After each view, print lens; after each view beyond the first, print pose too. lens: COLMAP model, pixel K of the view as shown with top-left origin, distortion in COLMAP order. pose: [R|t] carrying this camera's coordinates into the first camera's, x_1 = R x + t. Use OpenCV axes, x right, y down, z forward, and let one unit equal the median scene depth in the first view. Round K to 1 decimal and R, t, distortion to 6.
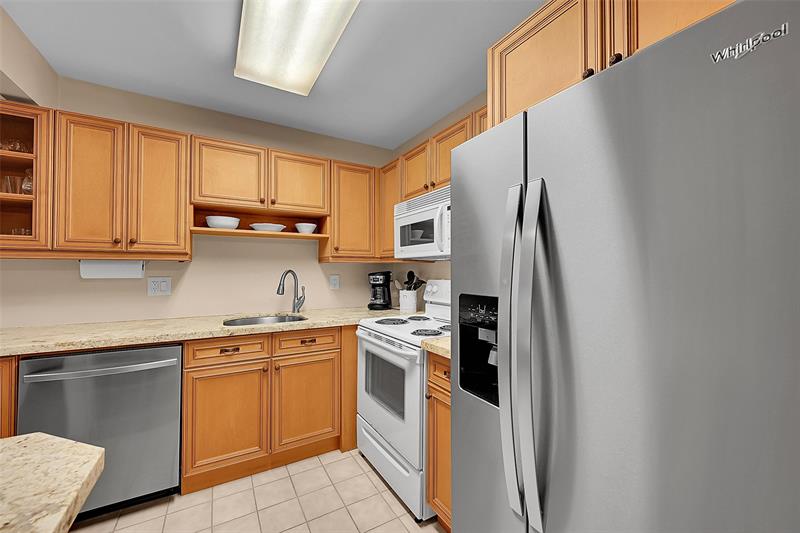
lens RADIAL K [[316.8, 0, 400.3], [0, 316.8, 266.2], [0, 0, 1]] dist [0.001580, 0.000190]
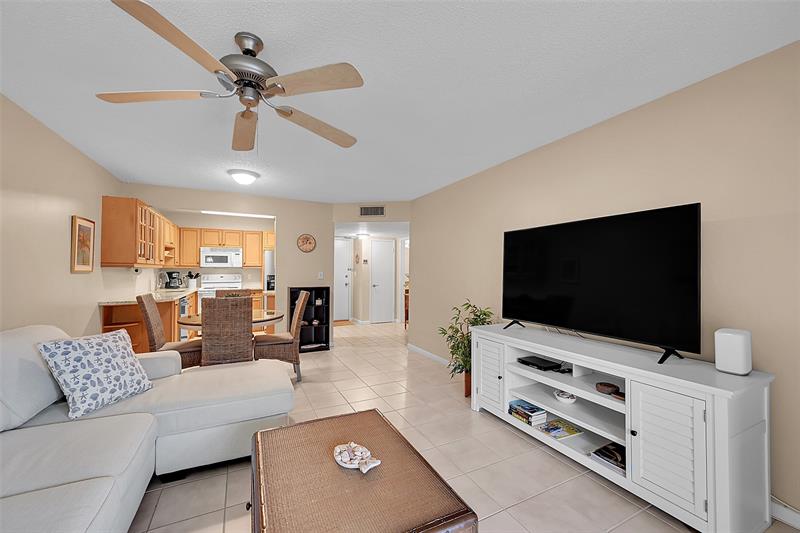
lens RADIAL K [[316.8, 0, 399.1], [0, 316.8, 267.6], [0, 0, 1]] dist [0.001580, 0.000190]
pose [[0.063290, 0.006298, 0.997975, -3.149437], [-0.013017, 0.999900, -0.005485, -0.029890], [-0.997910, -0.012644, 0.063366, -1.046123]]
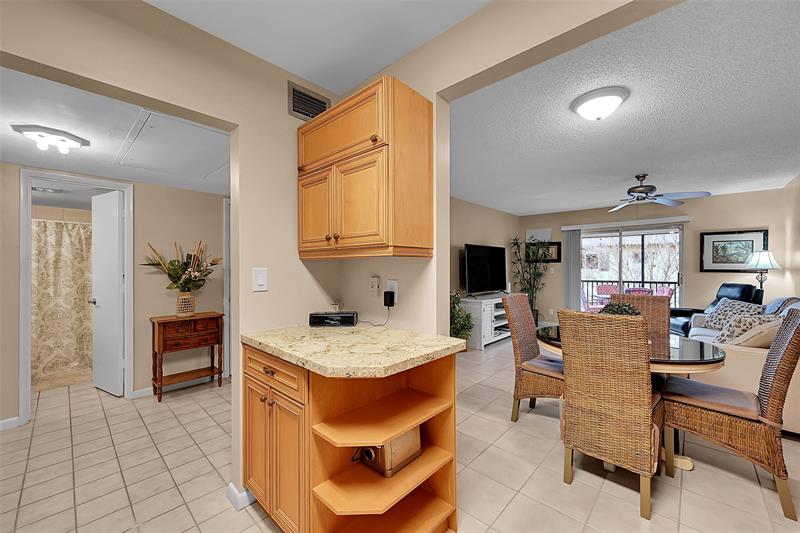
lens RADIAL K [[316.8, 0, 397.0], [0, 316.8, 266.8], [0, 0, 1]] dist [0.001580, 0.000190]
pose [[-0.957867, -0.004688, -0.287173, -0.255520], [-0.001243, 0.999925, -0.012177, 0.005031], [0.287209, -0.011307, -0.957801, 0.913478]]
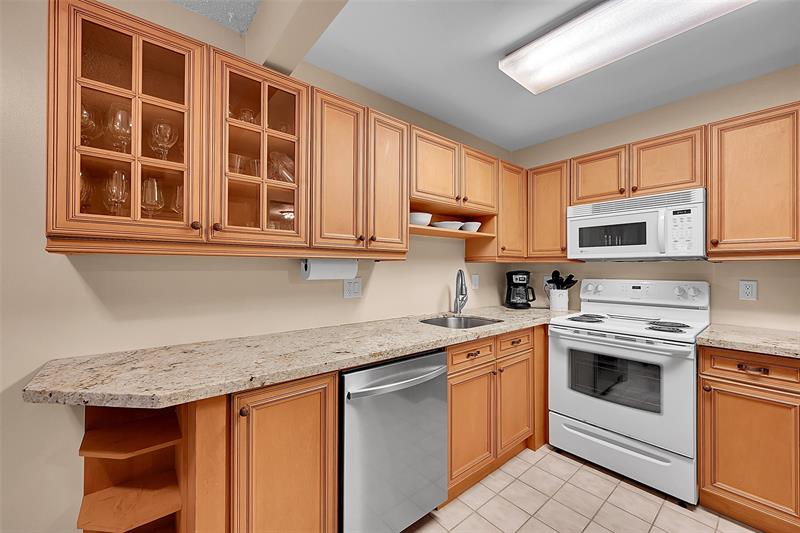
lens RADIAL K [[316.8, 0, 398.3], [0, 316.8, 265.7], [0, 0, 1]] dist [0.001580, 0.000190]
pose [[0.986430, 0.003175, 0.164154, -0.877138], [-0.004099, 0.999978, 0.005291, -0.005875], [-0.164133, -0.005892, 0.986421, 0.089403]]
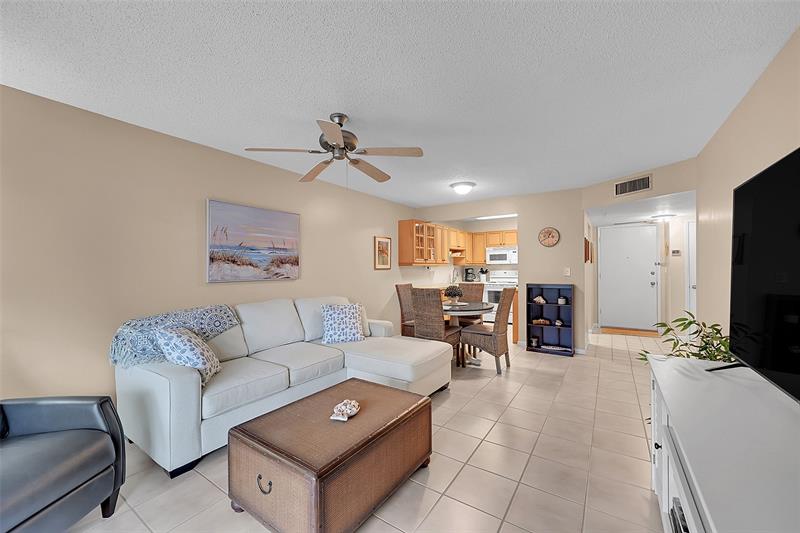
lens RADIAL K [[316.8, 0, 398.9], [0, 316.8, 265.5], [0, 0, 1]] dist [0.001580, 0.000190]
pose [[0.898511, -0.007771, 0.438881, -2.697956], [0.007050, 0.999970, 0.003273, -0.033507], [-0.438893, 0.000154, 0.898539, -1.828332]]
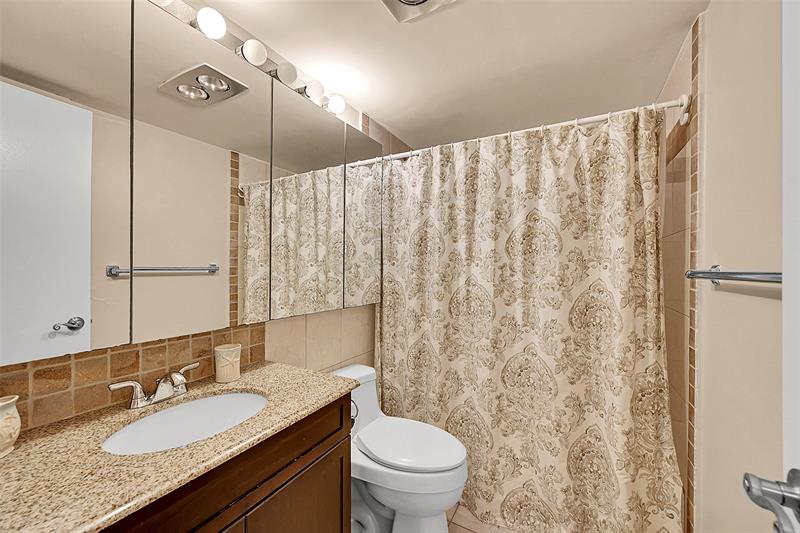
lens RADIAL K [[316.8, 0, 399.1], [0, 316.8, 265.8], [0, 0, 1]] dist [0.001580, 0.000190]
pose [[-0.508310, -0.007765, 0.861139, 0.717716], [-0.015899, 0.999874, -0.000369, 0.028821], [-0.861027, -0.013879, -0.508369, -0.949002]]
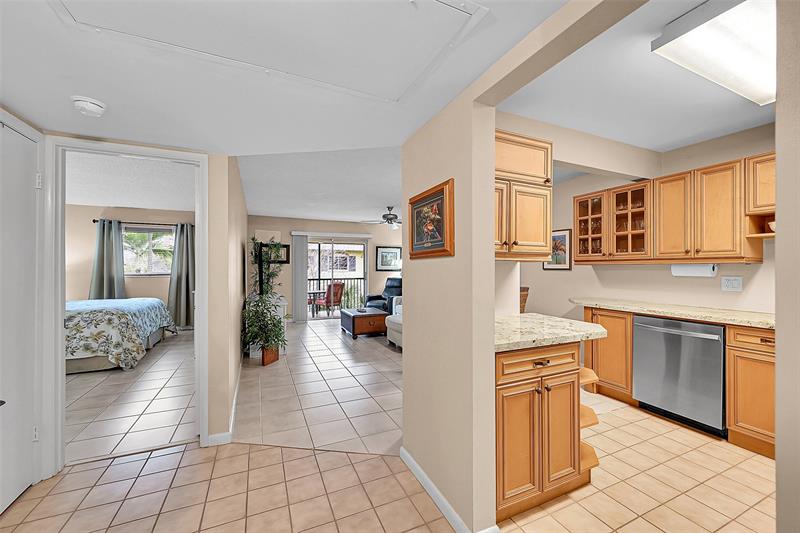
lens RADIAL K [[316.8, 0, 400.2], [0, 316.8, 266.5], [0, 0, 1]] dist [0.001580, 0.000190]
pose [[-0.098316, -0.009674, -0.995108, 0.692087], [0.007786, 0.999915, -0.010490, -0.001365], [0.995125, -0.008780, -0.098232, -0.197052]]
